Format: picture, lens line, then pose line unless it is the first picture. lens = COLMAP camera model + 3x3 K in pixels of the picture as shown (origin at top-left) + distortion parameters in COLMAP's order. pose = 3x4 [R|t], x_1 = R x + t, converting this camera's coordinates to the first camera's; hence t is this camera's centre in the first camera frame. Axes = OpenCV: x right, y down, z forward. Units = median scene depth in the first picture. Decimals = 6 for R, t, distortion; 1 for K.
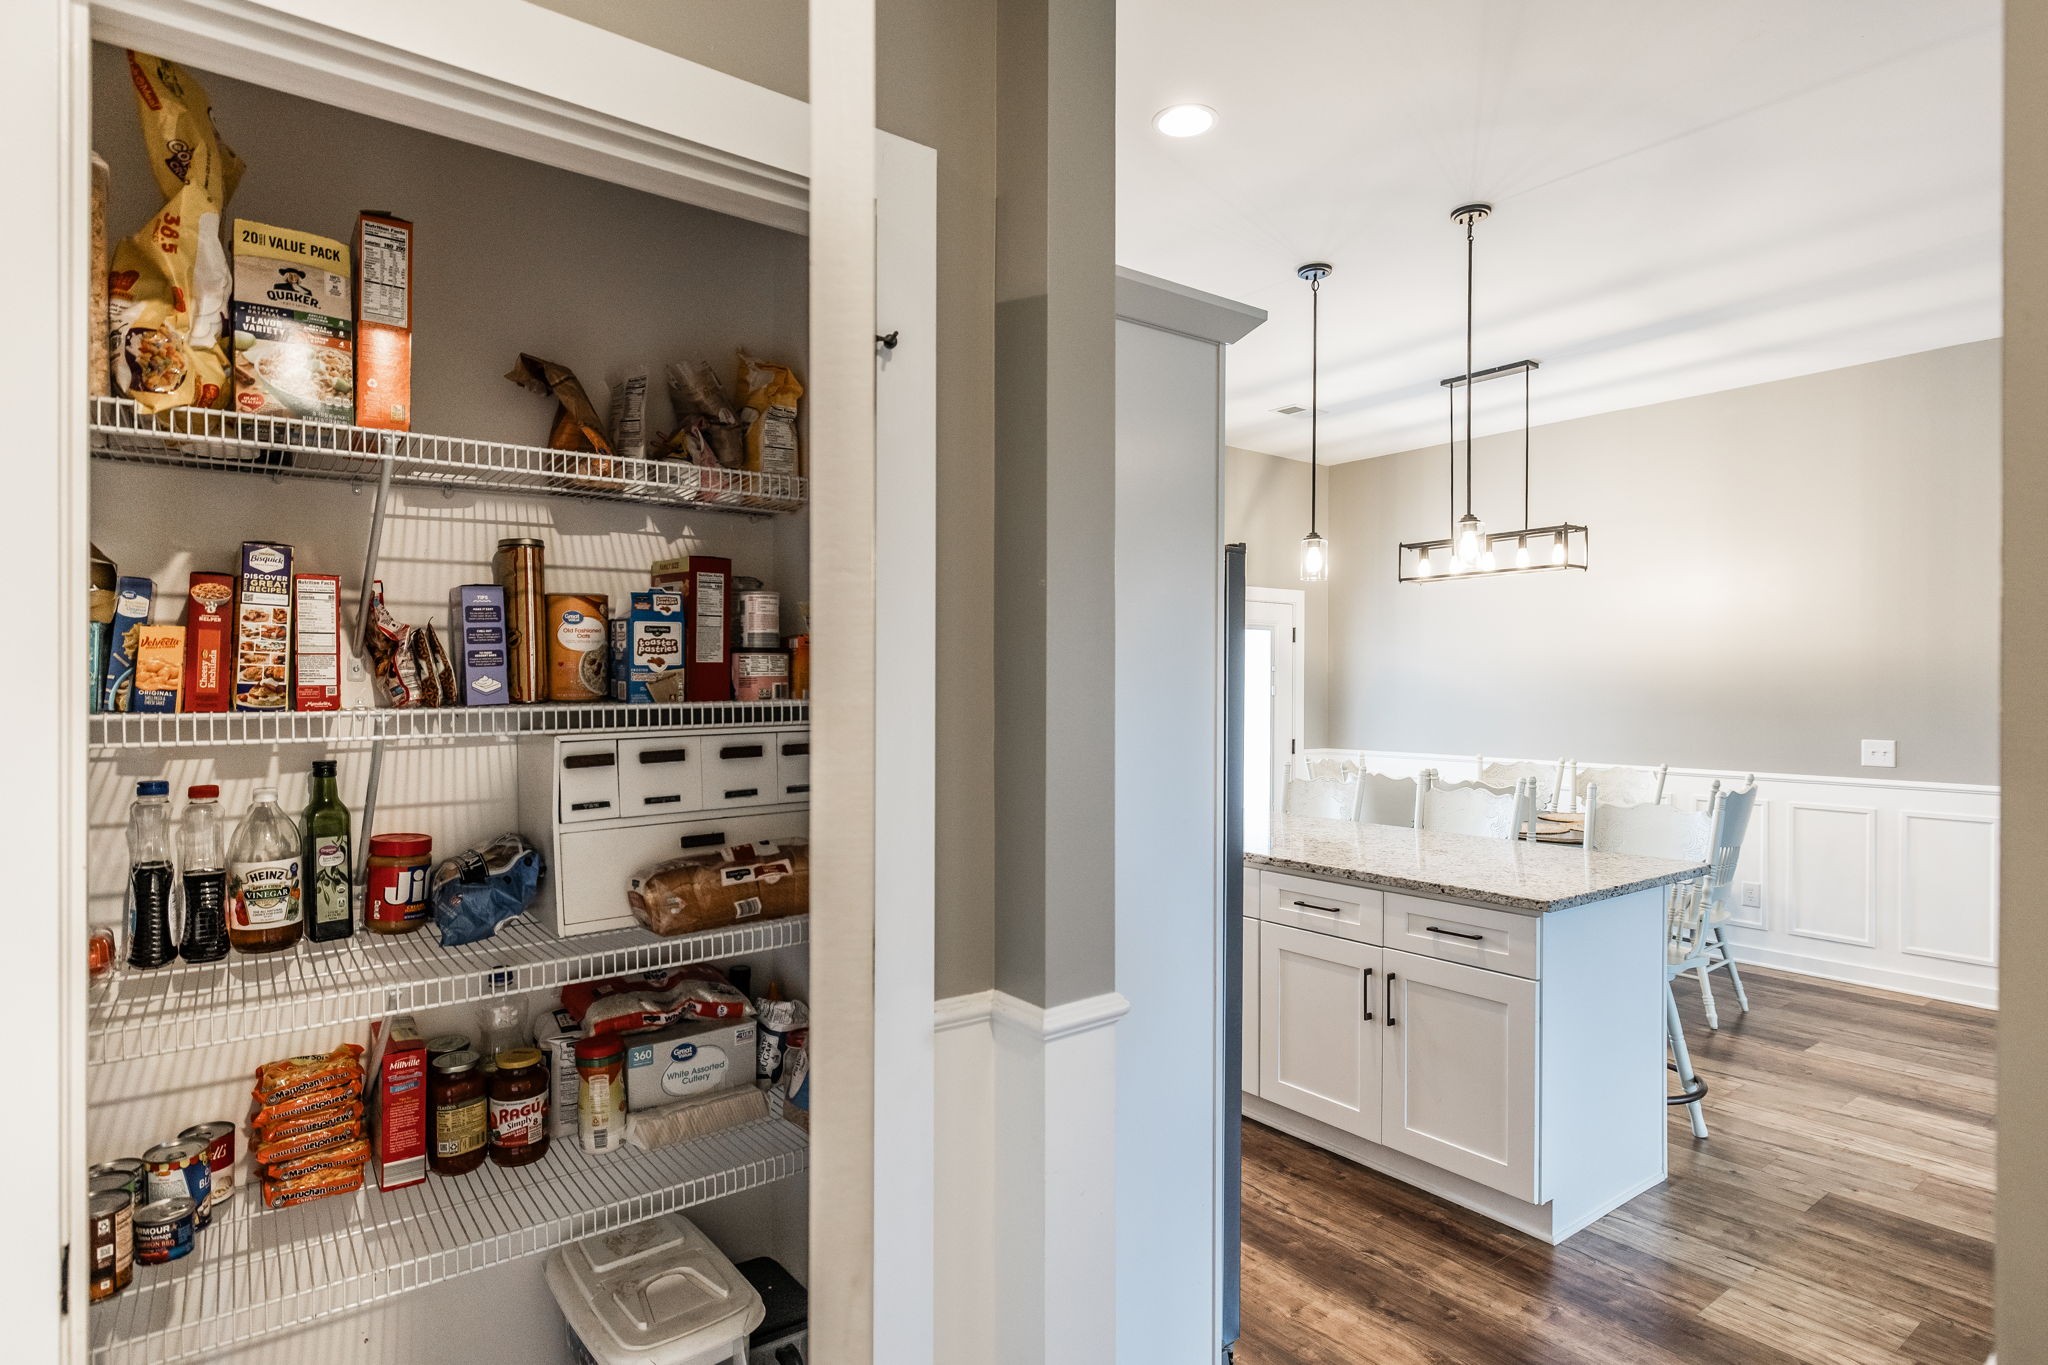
lens RADIAL K [[1043.8, 0, 1003.1], [0, 1043.8, 691.4], [0, 0, 1]] dist [0.002349, -0.002227]
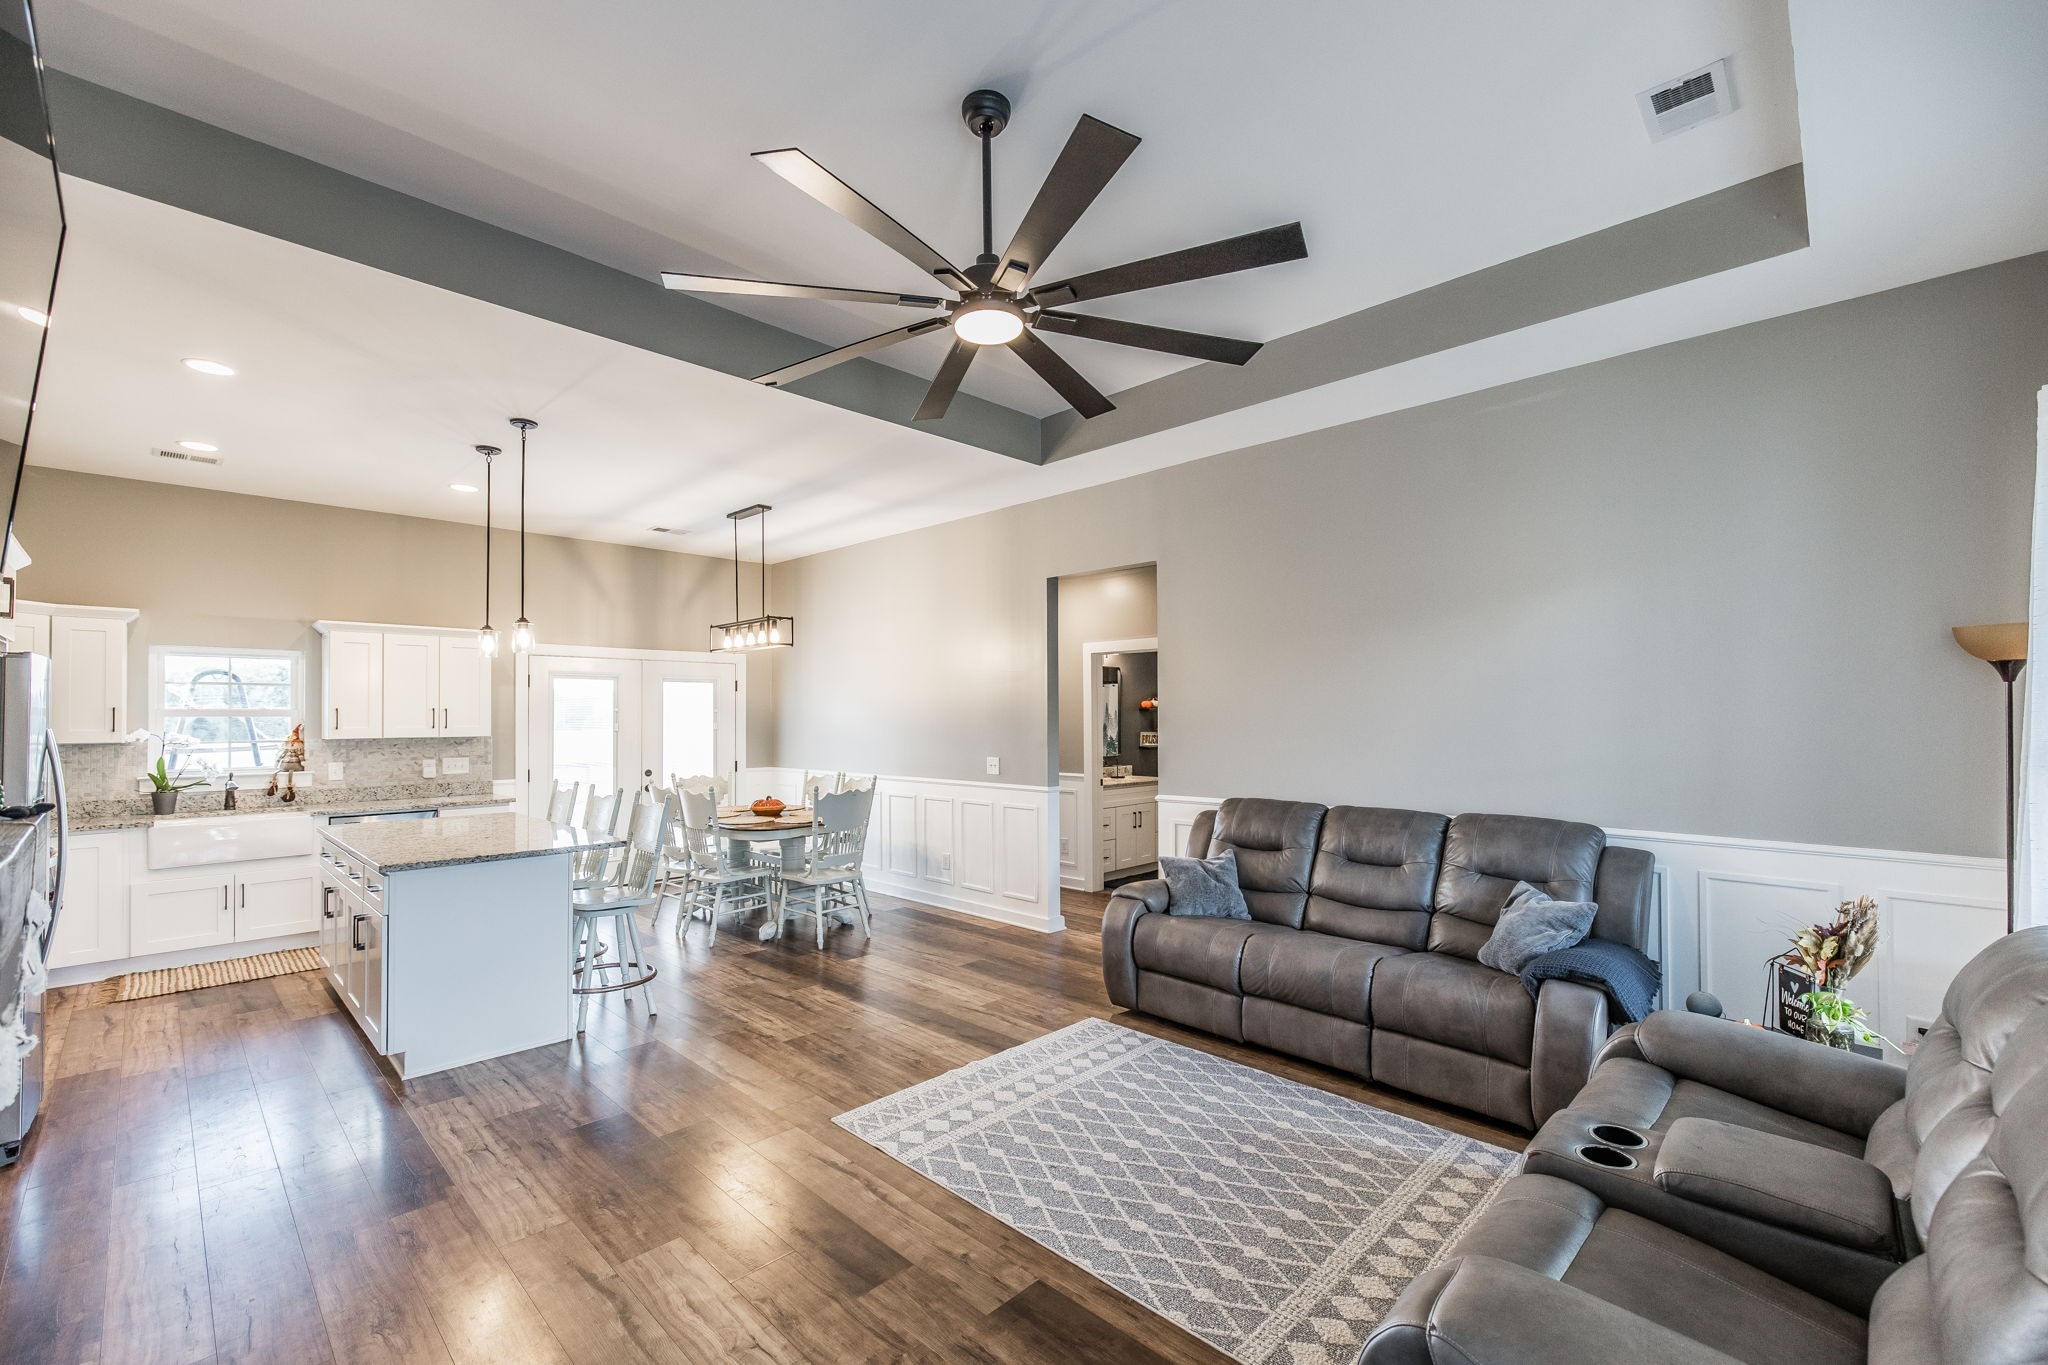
lens RADIAL K [[846.2, 0, 1012.7], [0, 846.2, 701.2], [0, 0, 1]] dist [-0.000352, 0.000932]
pose [[0.987788, -0.002464, 0.155783, 0.669227], [0.006230, 0.999700, -0.023686, -0.006392], [-0.155678, 0.024367, 0.987507, -0.236581]]
